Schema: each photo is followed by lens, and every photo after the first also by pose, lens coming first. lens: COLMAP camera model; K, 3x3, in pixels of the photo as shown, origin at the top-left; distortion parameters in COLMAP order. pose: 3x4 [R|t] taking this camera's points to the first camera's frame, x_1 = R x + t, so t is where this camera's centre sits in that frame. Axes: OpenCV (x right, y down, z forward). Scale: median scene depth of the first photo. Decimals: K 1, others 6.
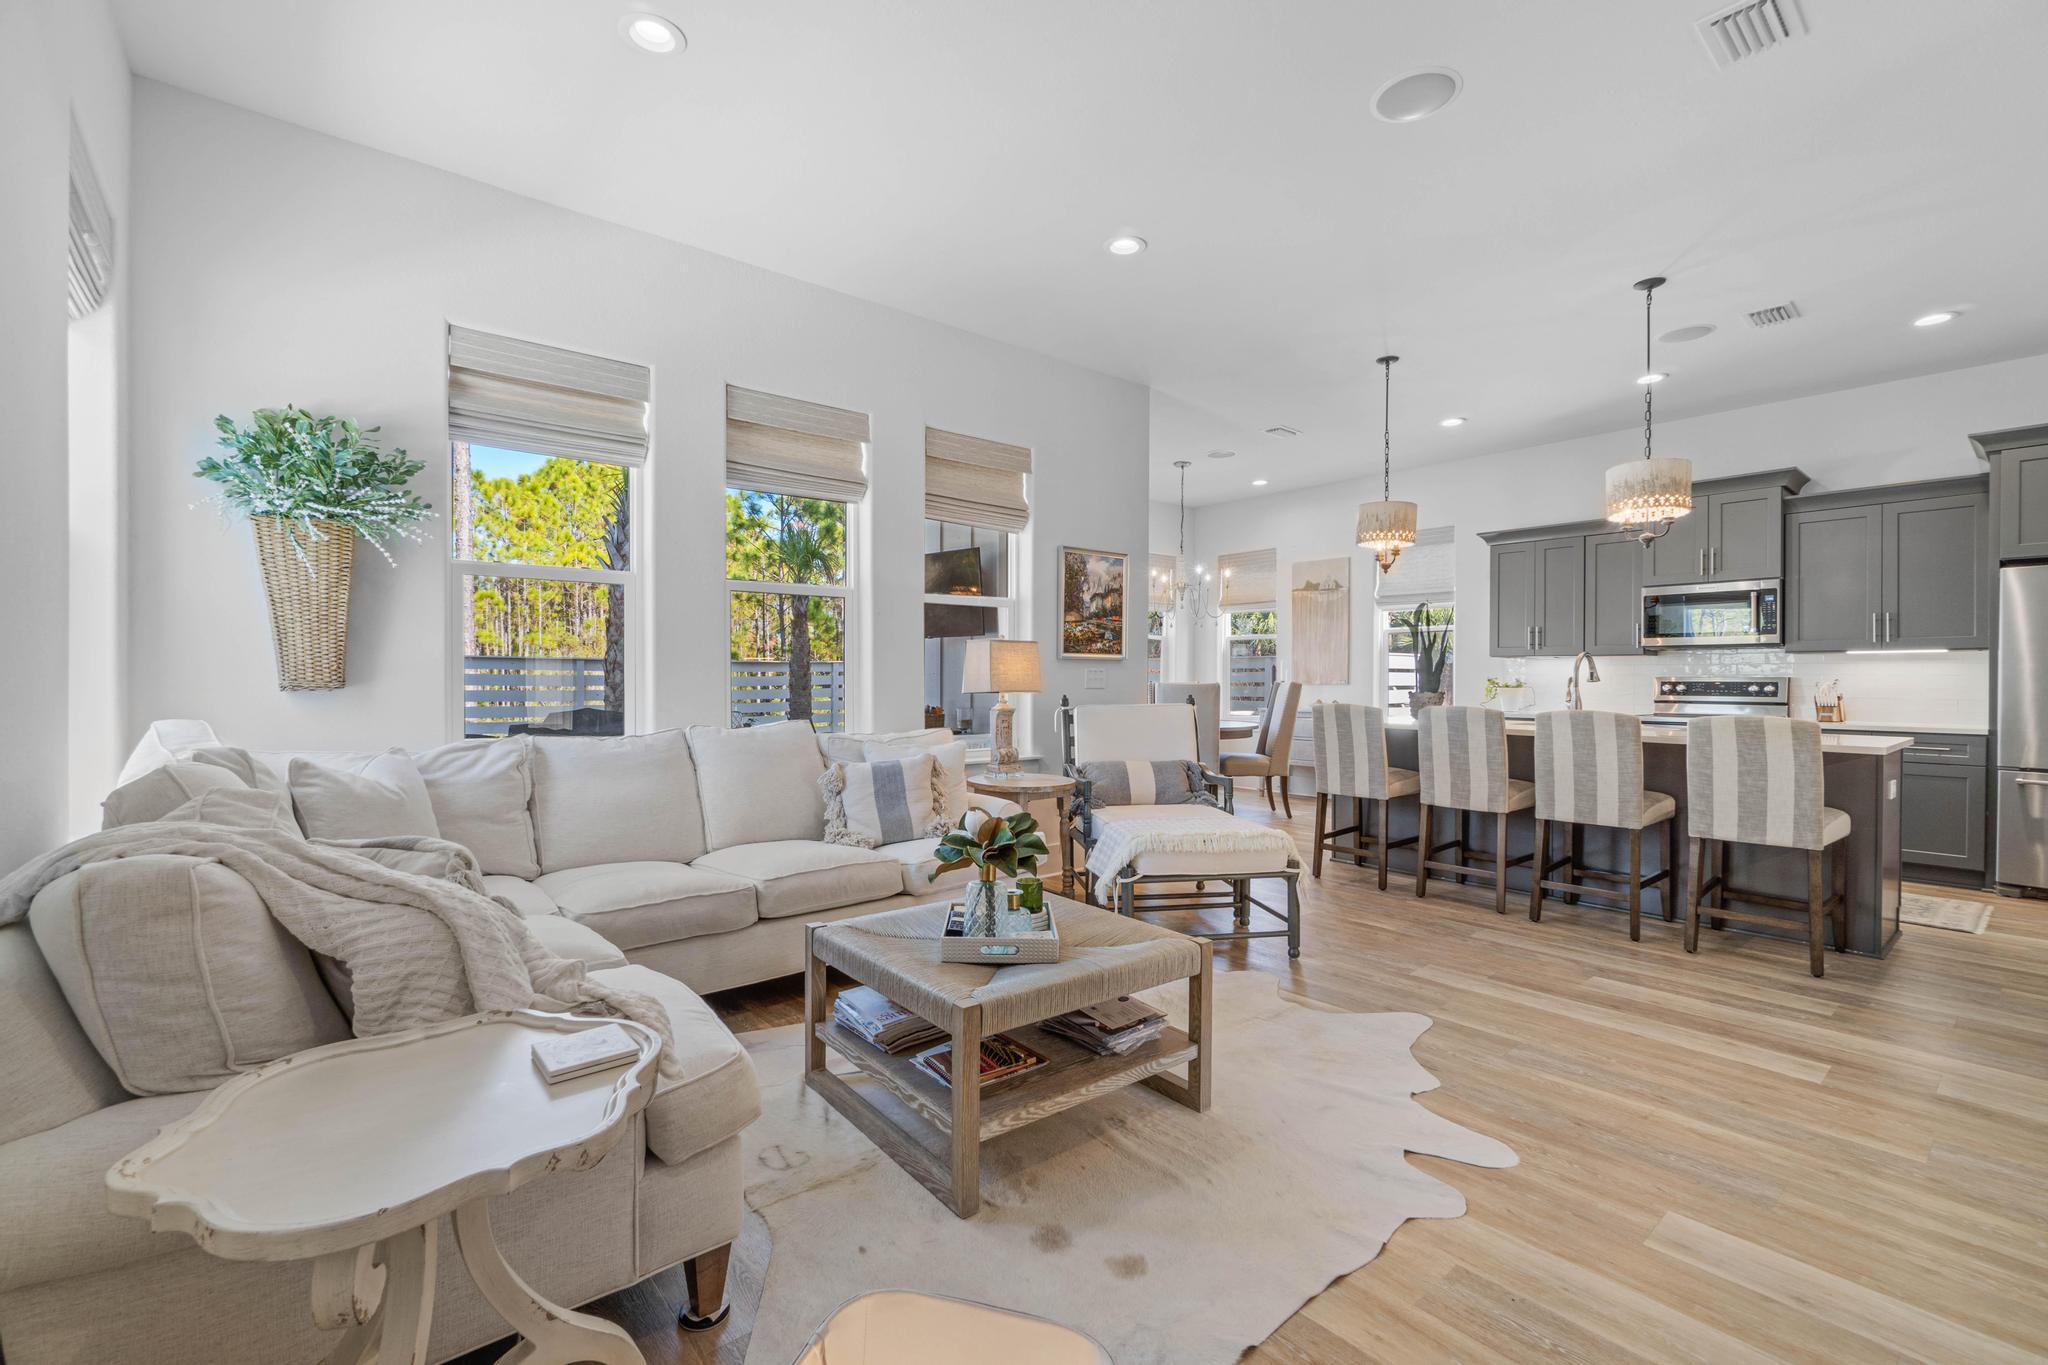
lens RADIAL K [[888.3, 0, 1016.5], [0, 888.3, 681.4], [0, 0, 1]] dist [0.000634, 0.000472]
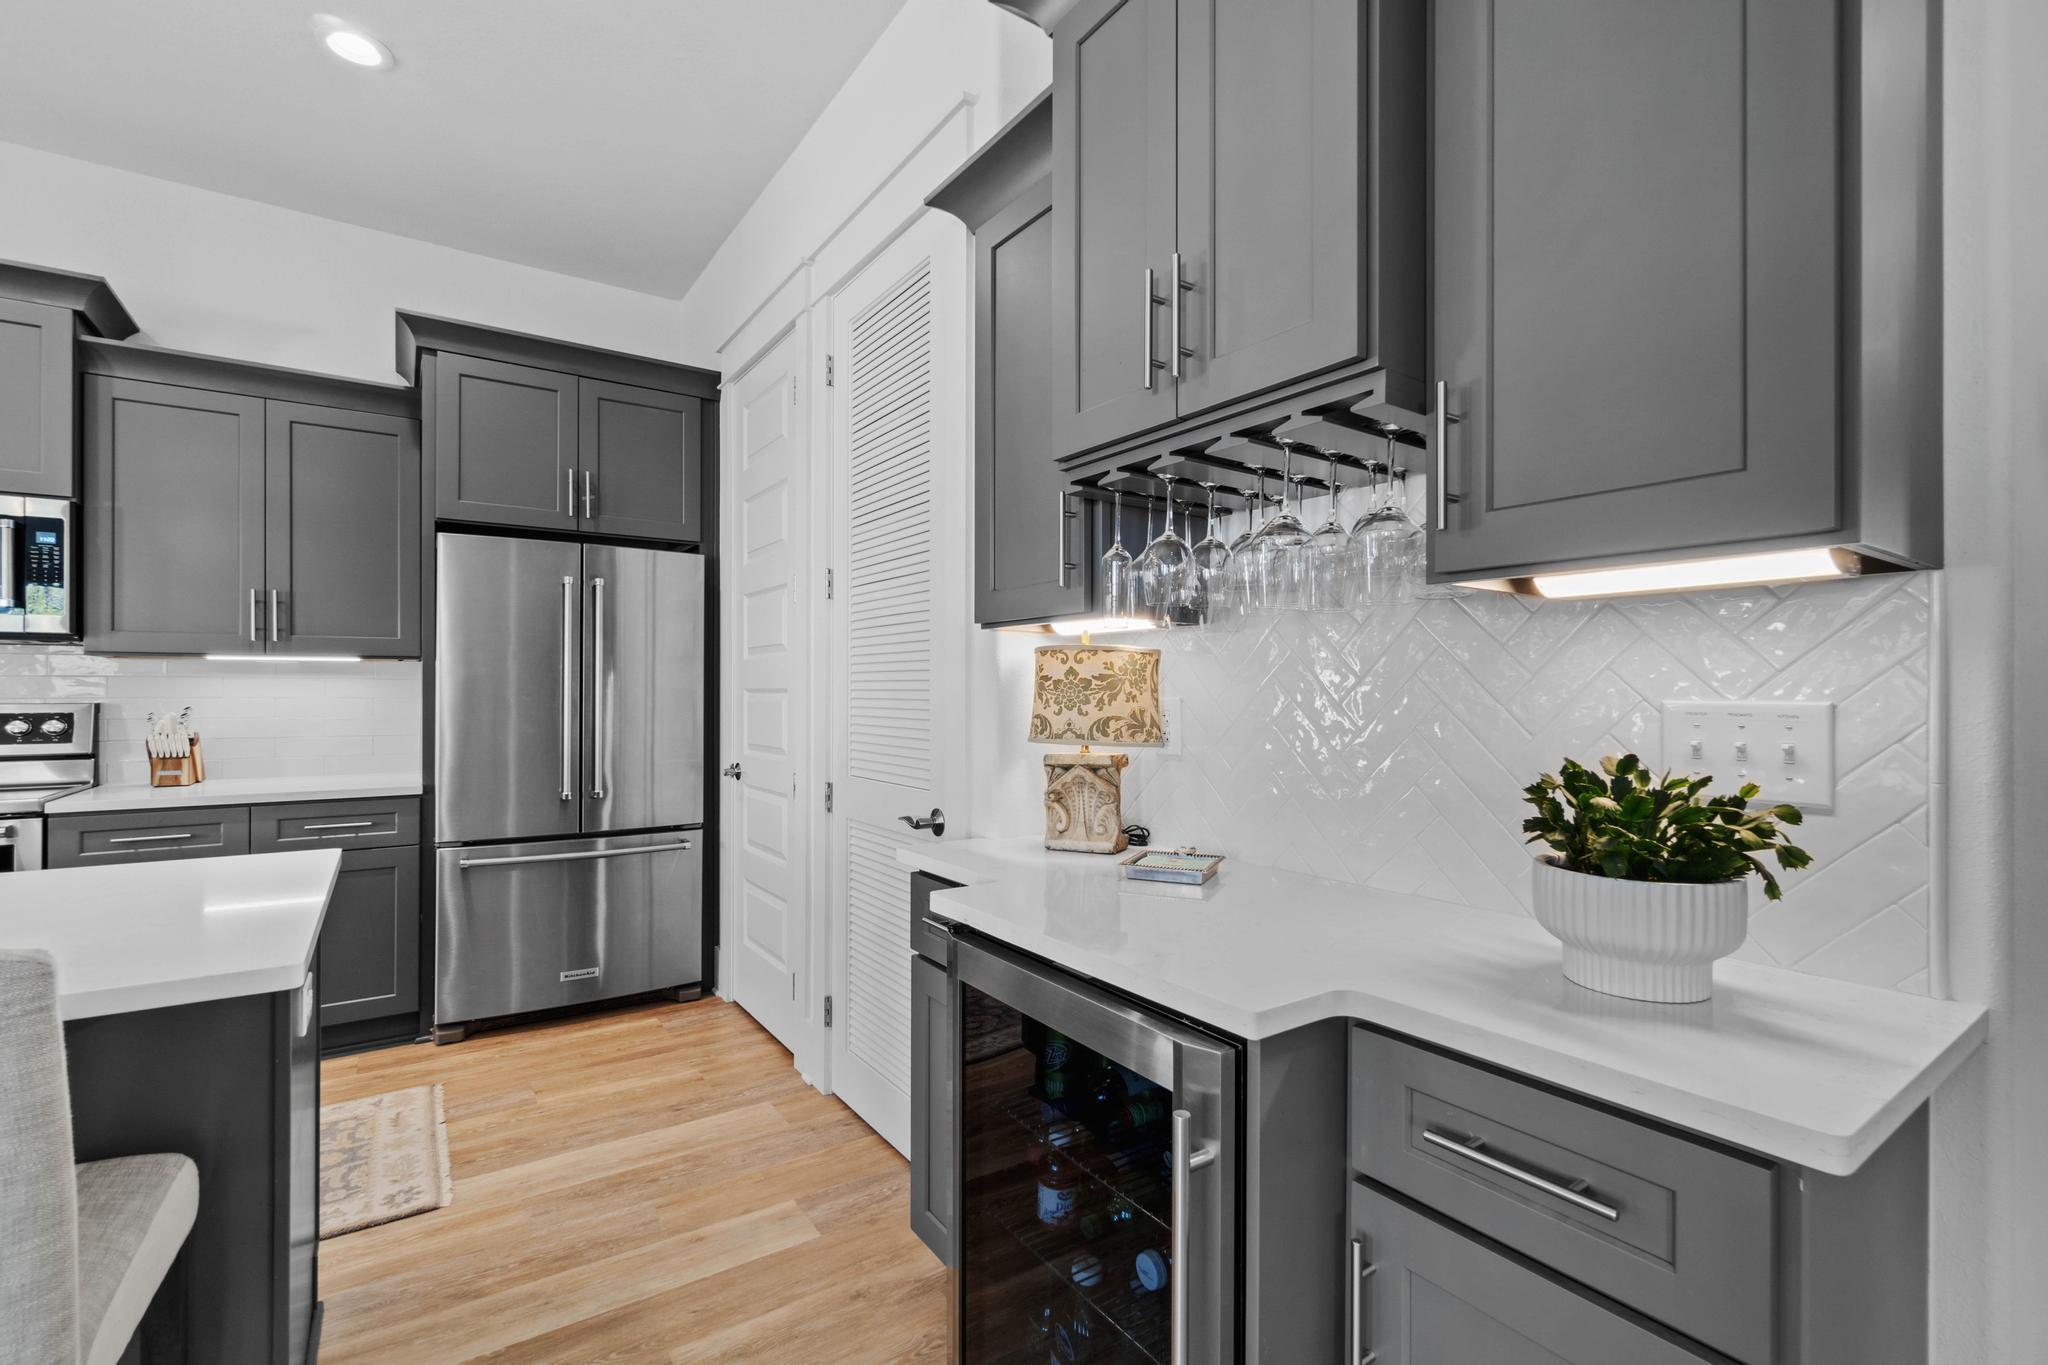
lens RADIAL K [[906.3, 0, 1011.8], [0, 906.3, 686.4], [0, 0, 1]] dist [-0.000939, -0.000114]
pose [[0.101071, -0.000706, 0.994879, 0.446913], [0.004137, 0.999991, 0.000289, -0.013362], [-0.994871, 0.004086, 0.101073, 0.468586]]
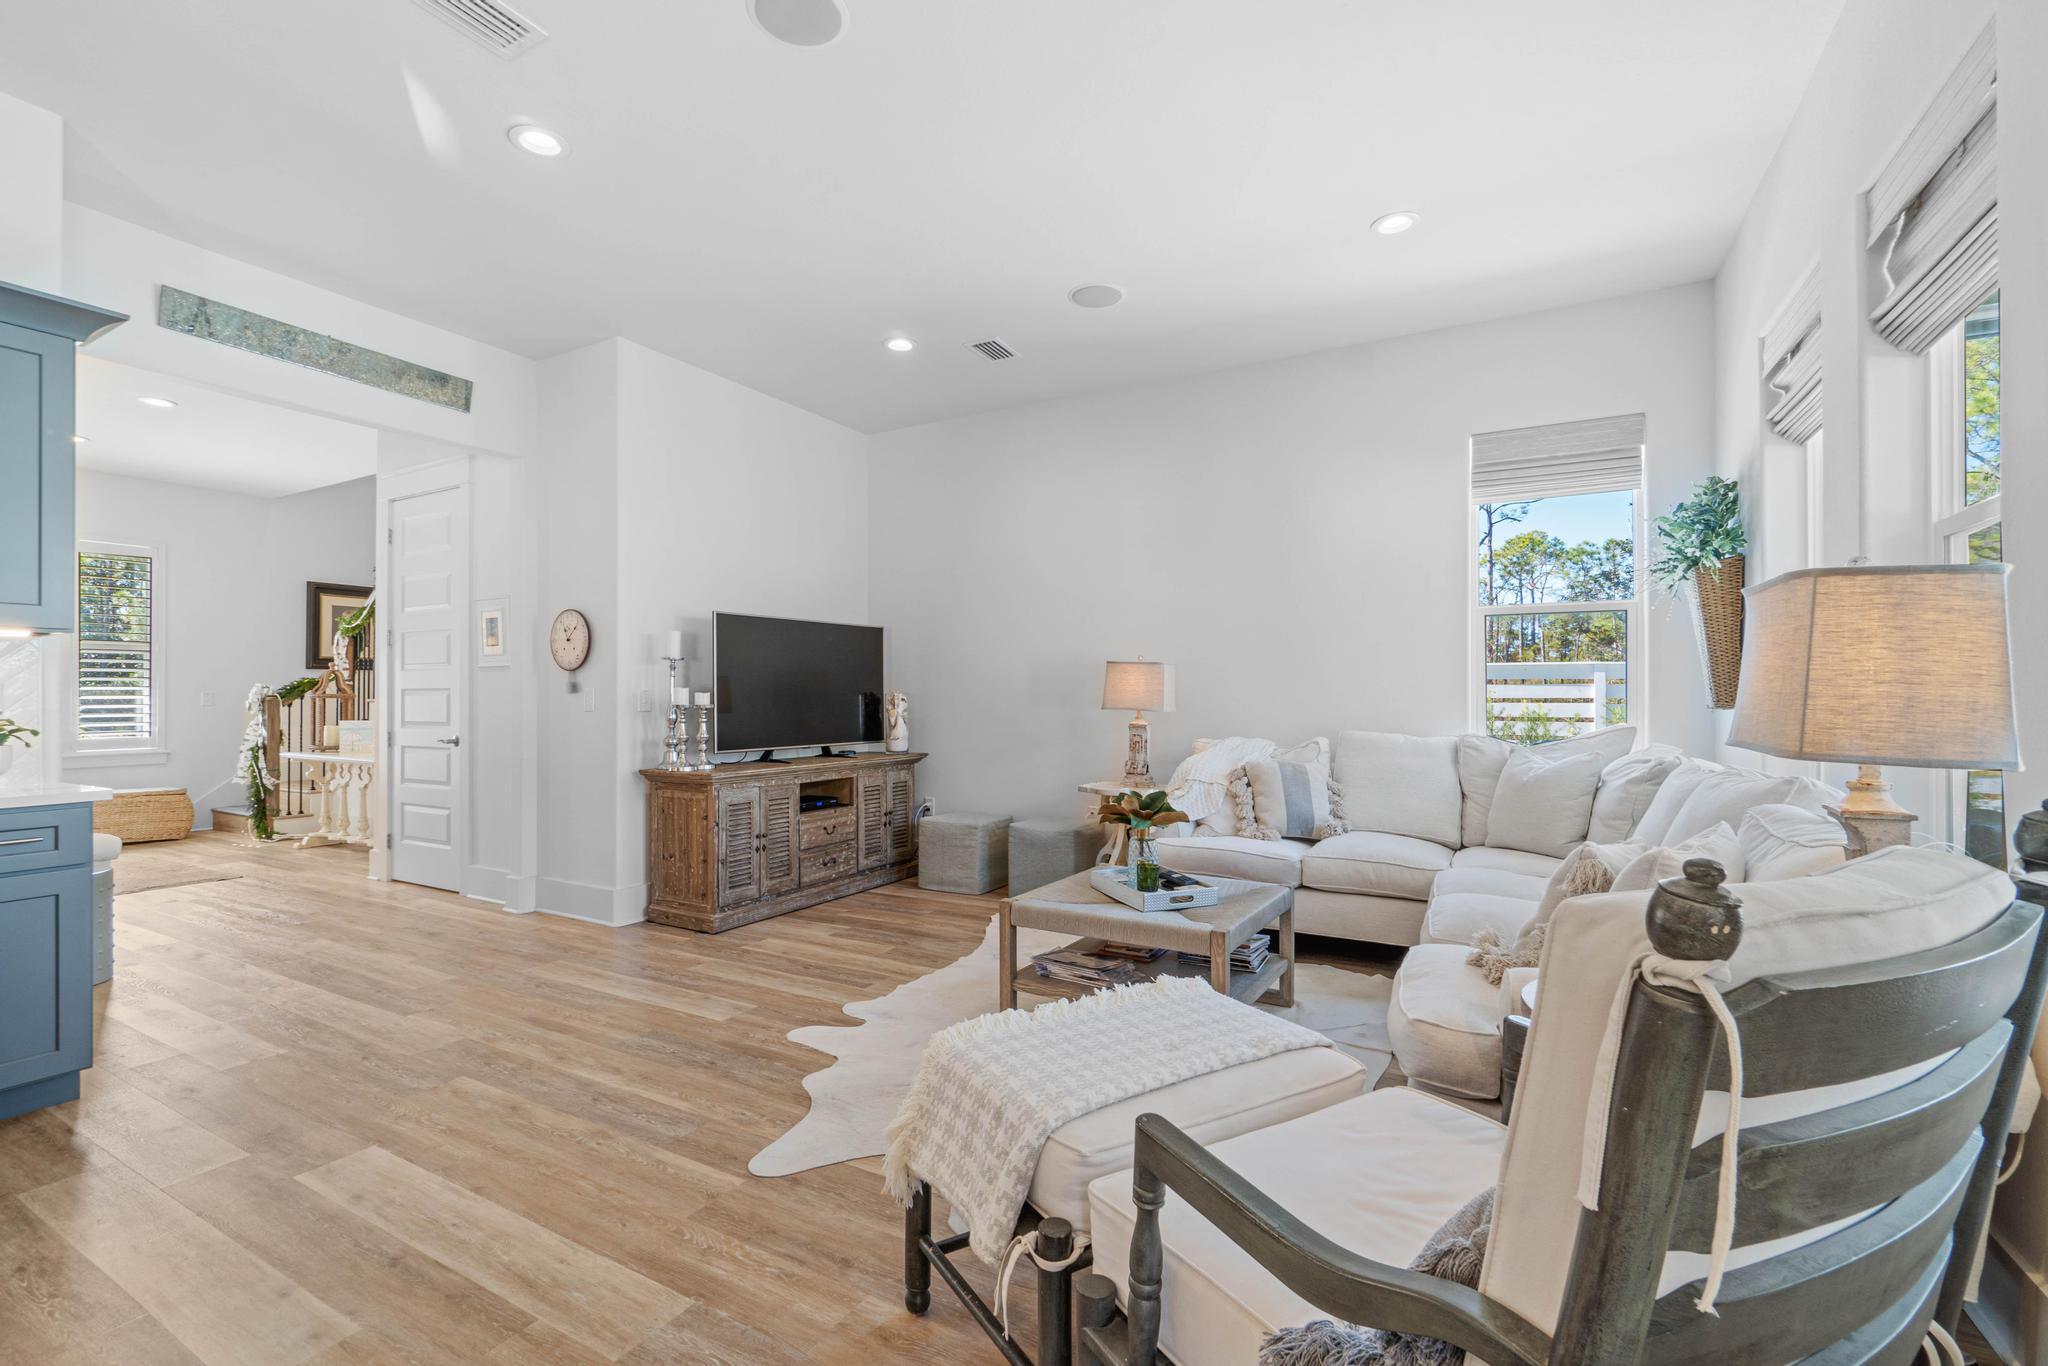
lens RADIAL K [[886.5, 0, 1013.2], [0, 886.5, 690.6], [0, 0, 1]] dist [-0.004578, 0.000147]
pose [[-0.936014, -0.002882, -0.351951, 0.292741], [-0.003056, 0.999995, -0.000060, -0.006286], [0.351949, 0.001019, -0.936018, 0.988973]]
